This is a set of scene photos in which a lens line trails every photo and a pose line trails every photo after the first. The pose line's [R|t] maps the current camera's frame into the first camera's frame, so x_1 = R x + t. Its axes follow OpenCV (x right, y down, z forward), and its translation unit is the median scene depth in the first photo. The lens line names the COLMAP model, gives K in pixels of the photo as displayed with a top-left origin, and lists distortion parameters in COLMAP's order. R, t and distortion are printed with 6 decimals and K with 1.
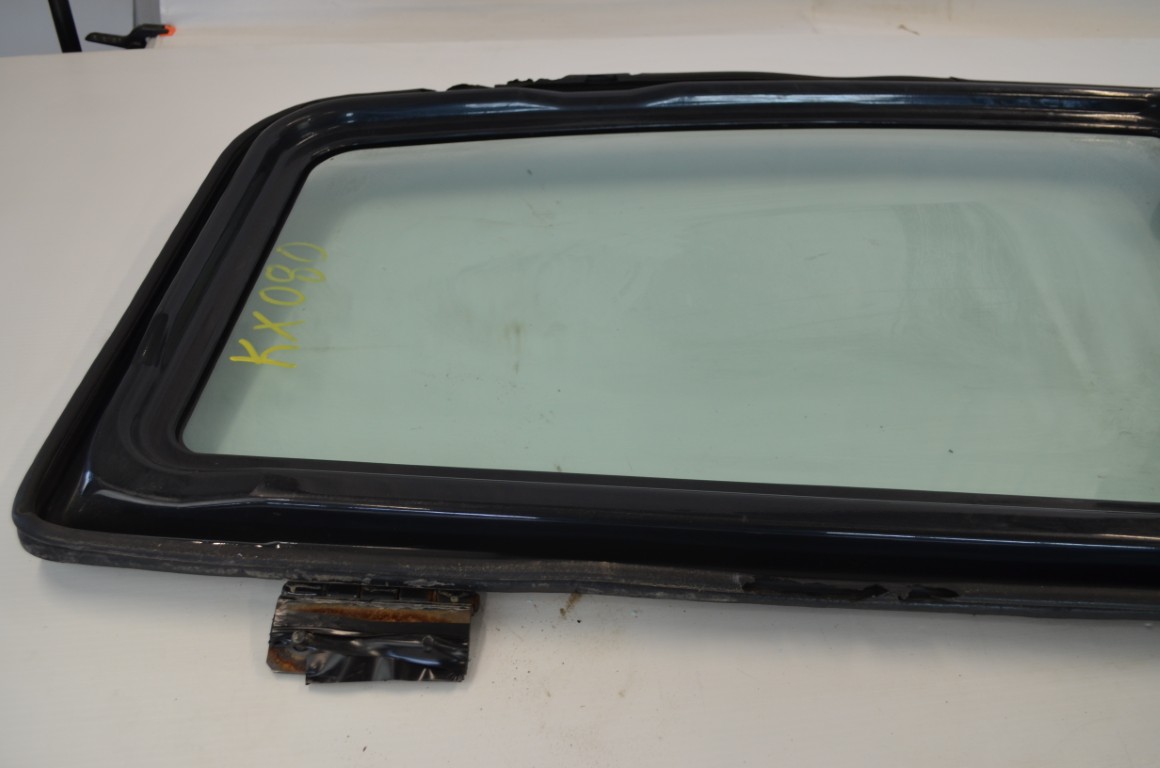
lens RADIAL K [[1106.9, 0, 584.5], [0, 1106.9, 385.0], [0, 0, 1]] dist [-0.073004, 0.021408]
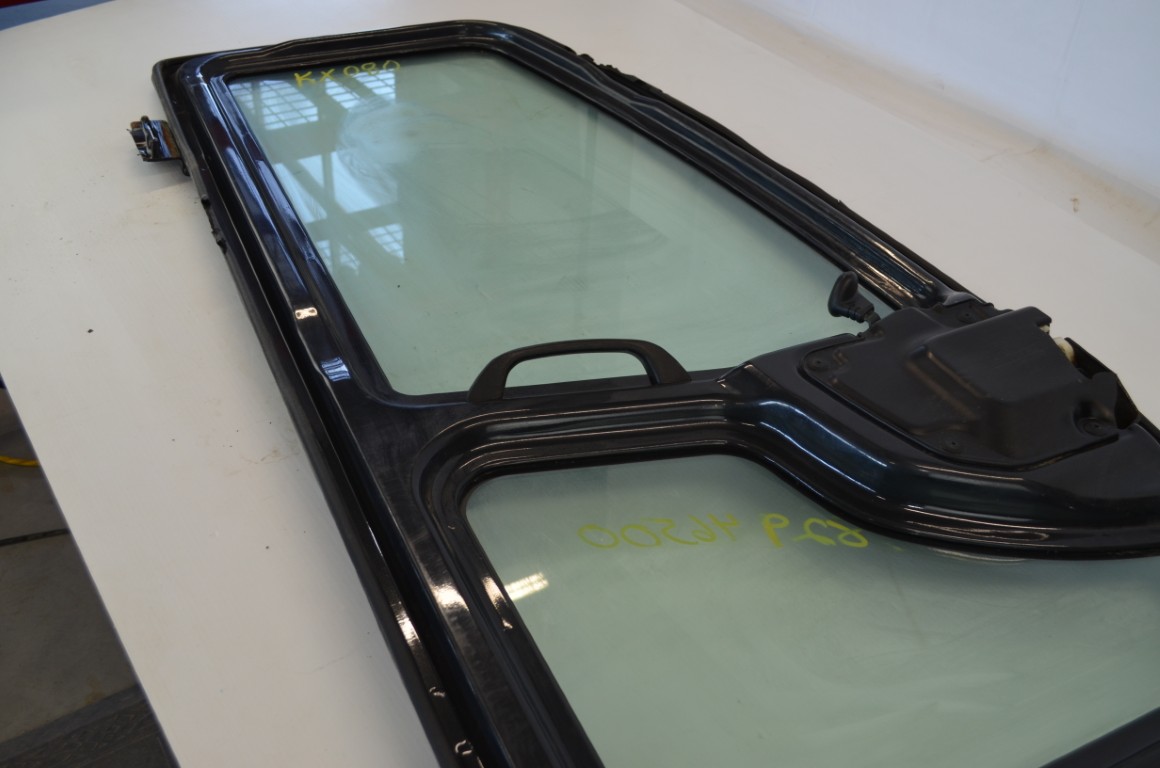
lens RADIAL K [[1106.9, 0, 584.5], [0, 1106.9, 385.0], [0, 0, 1]] dist [-0.073004, 0.021408]
pose [[0.462425, 0.521905, -0.716783, 1.947516], [-0.616624, 0.770200, 0.162990, -0.281870], [0.637132, 0.366615, 0.677980, 0.264510]]
